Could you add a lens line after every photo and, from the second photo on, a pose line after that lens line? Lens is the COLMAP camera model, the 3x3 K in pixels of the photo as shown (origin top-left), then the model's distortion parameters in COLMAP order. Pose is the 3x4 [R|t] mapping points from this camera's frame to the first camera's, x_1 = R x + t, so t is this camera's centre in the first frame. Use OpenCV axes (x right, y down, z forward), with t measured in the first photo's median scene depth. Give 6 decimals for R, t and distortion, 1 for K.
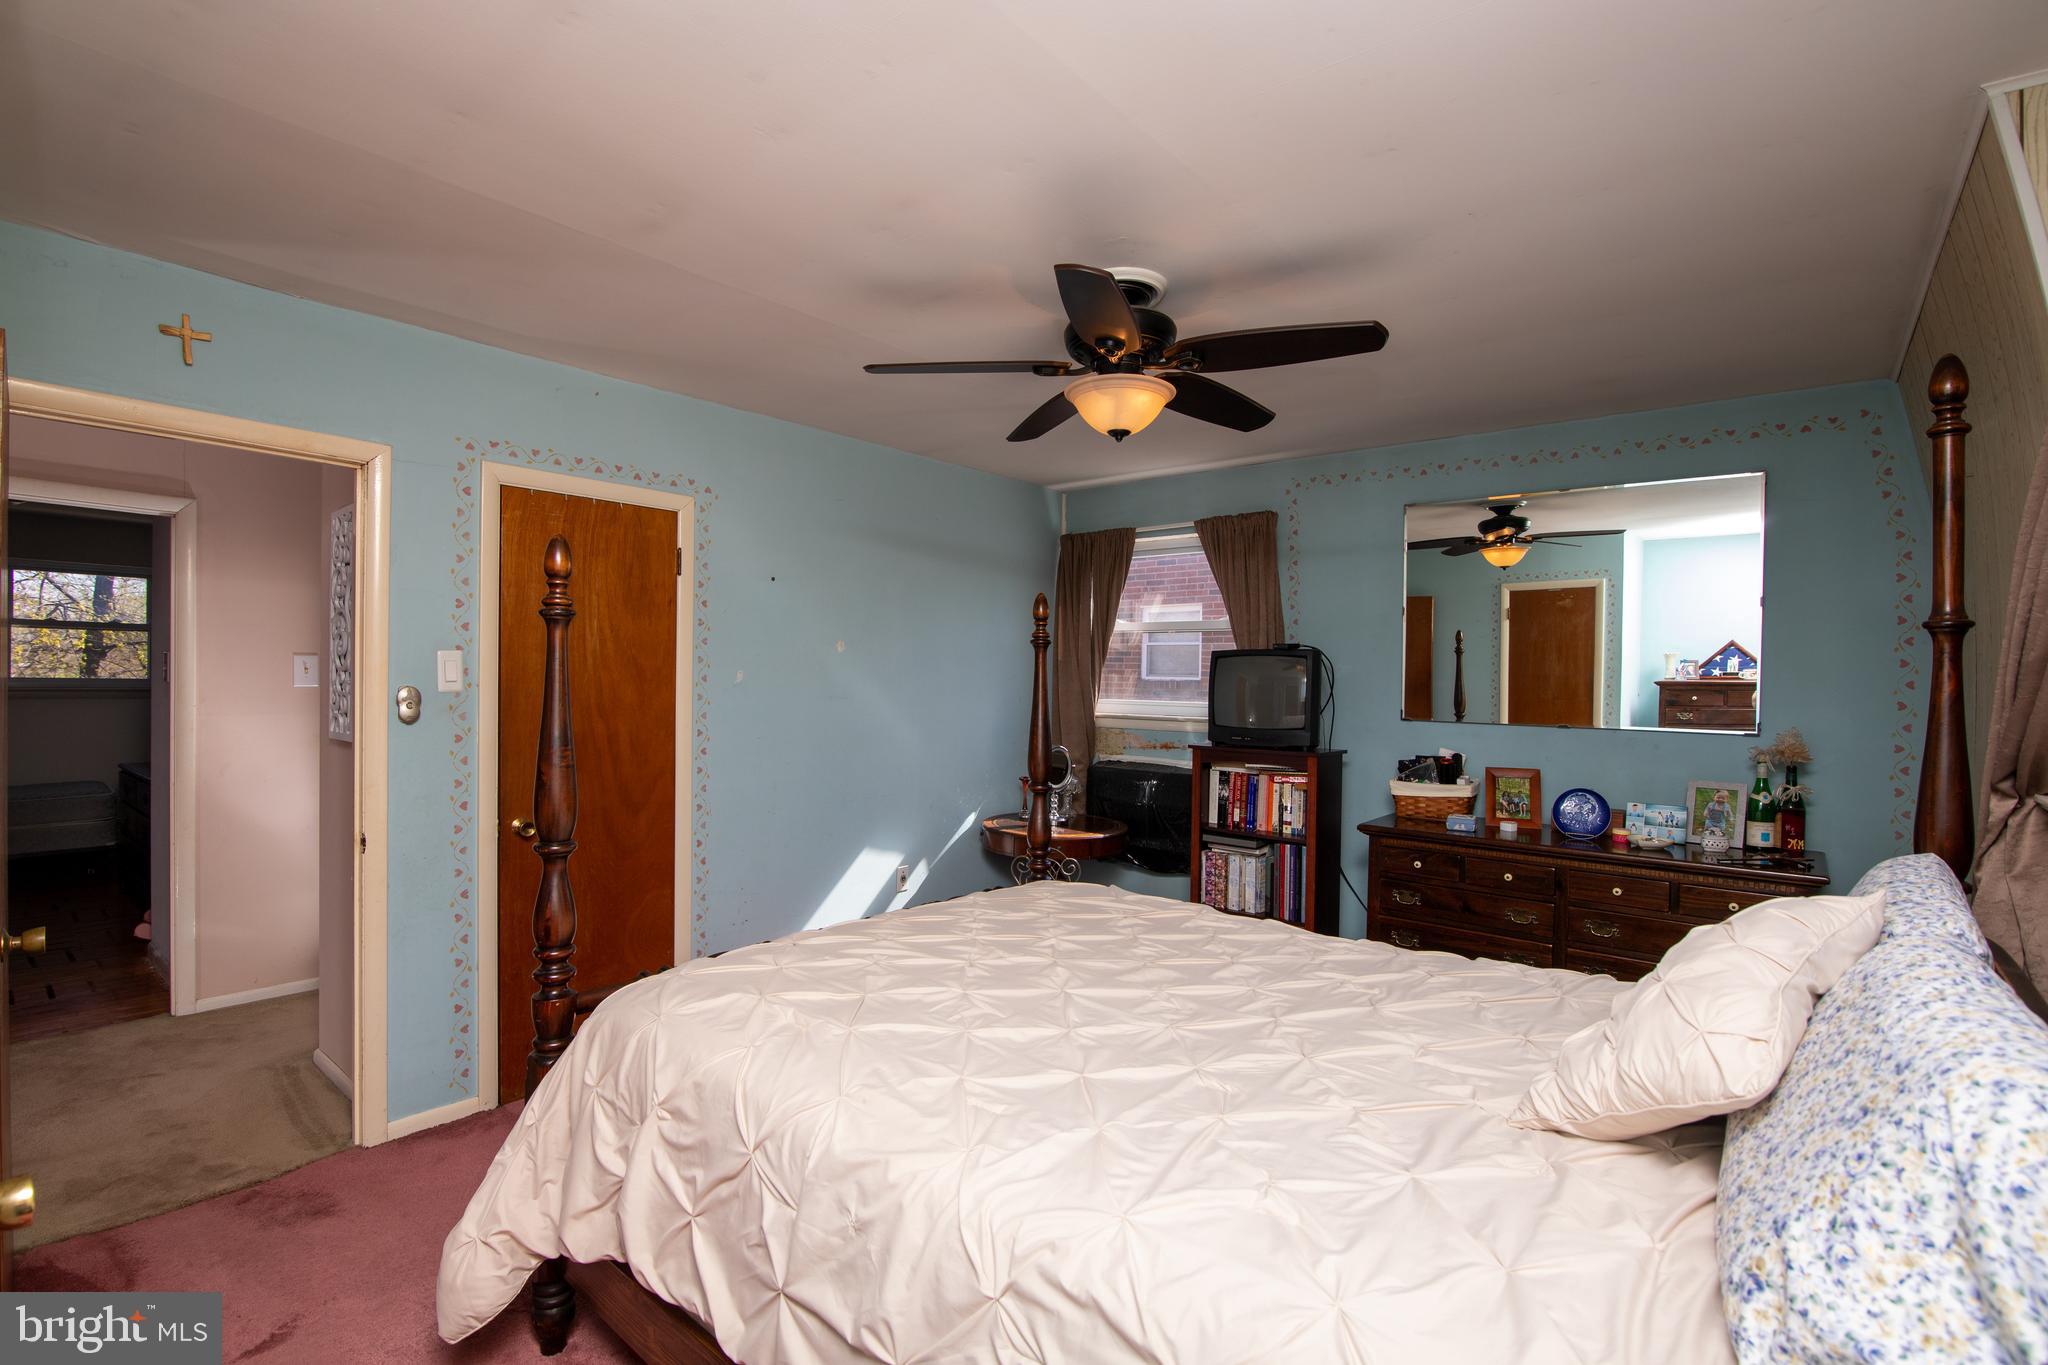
lens RADIAL K [[945.9, 0, 1019.6], [0, 945.9, 683.5], [0, 0, 1]] dist [-0.018936, 0.000161]
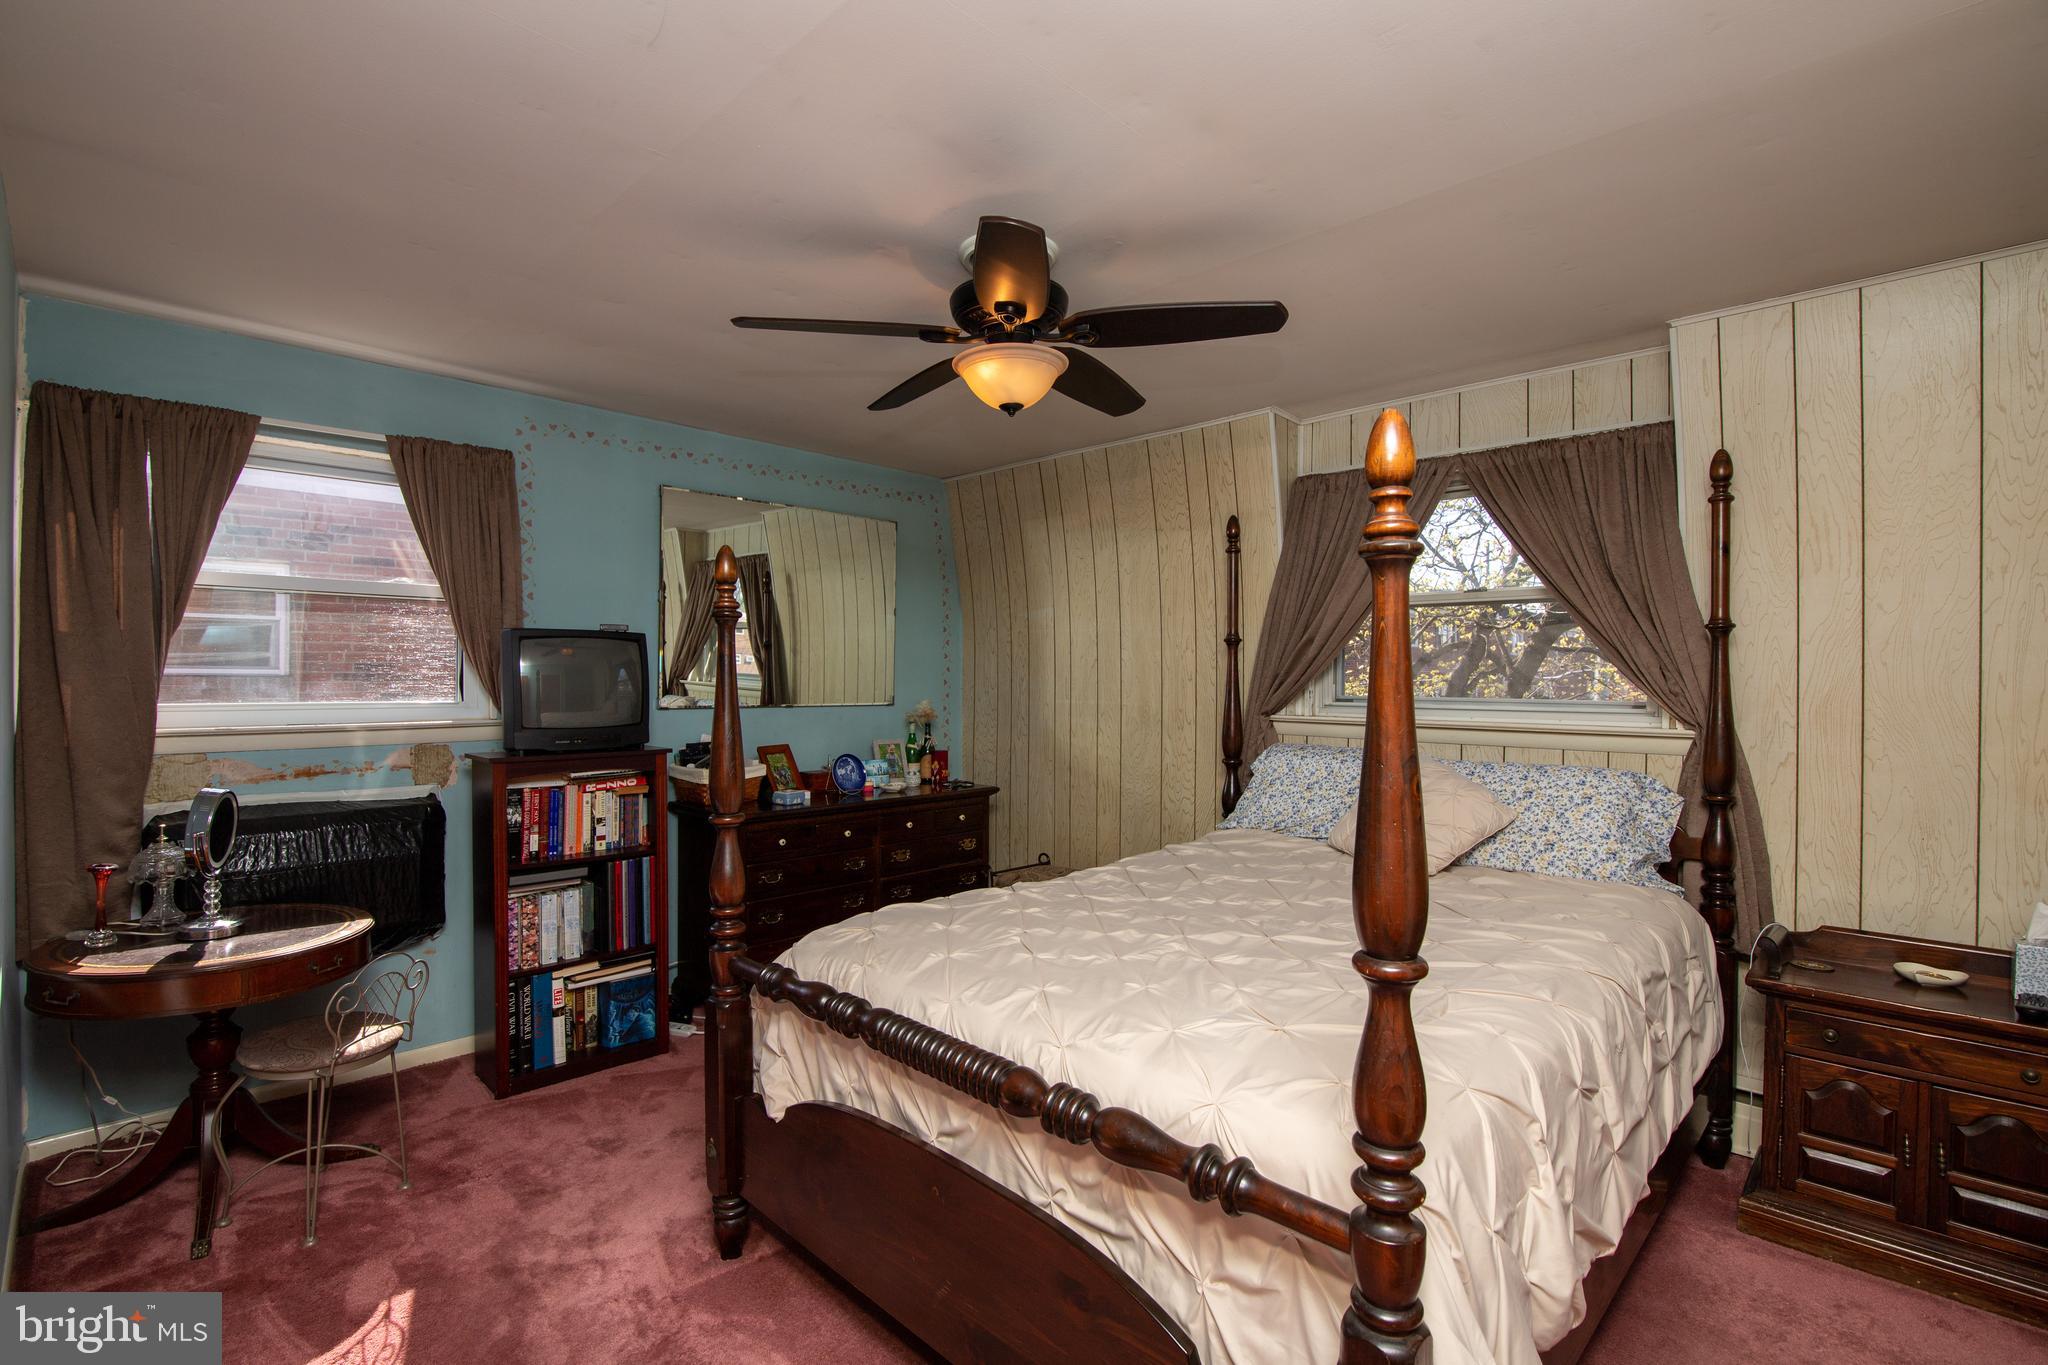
lens RADIAL K [[945.9, 0, 1019.6], [0, 945.9, 683.5], [0, 0, 1]] dist [-0.018936, 0.000161]
pose [[0.070202, -0.017267, 0.997383, -0.521045], [0.008095, 0.999827, 0.016739, -0.000499], [-0.997500, 0.006899, 0.070329, 0.564898]]
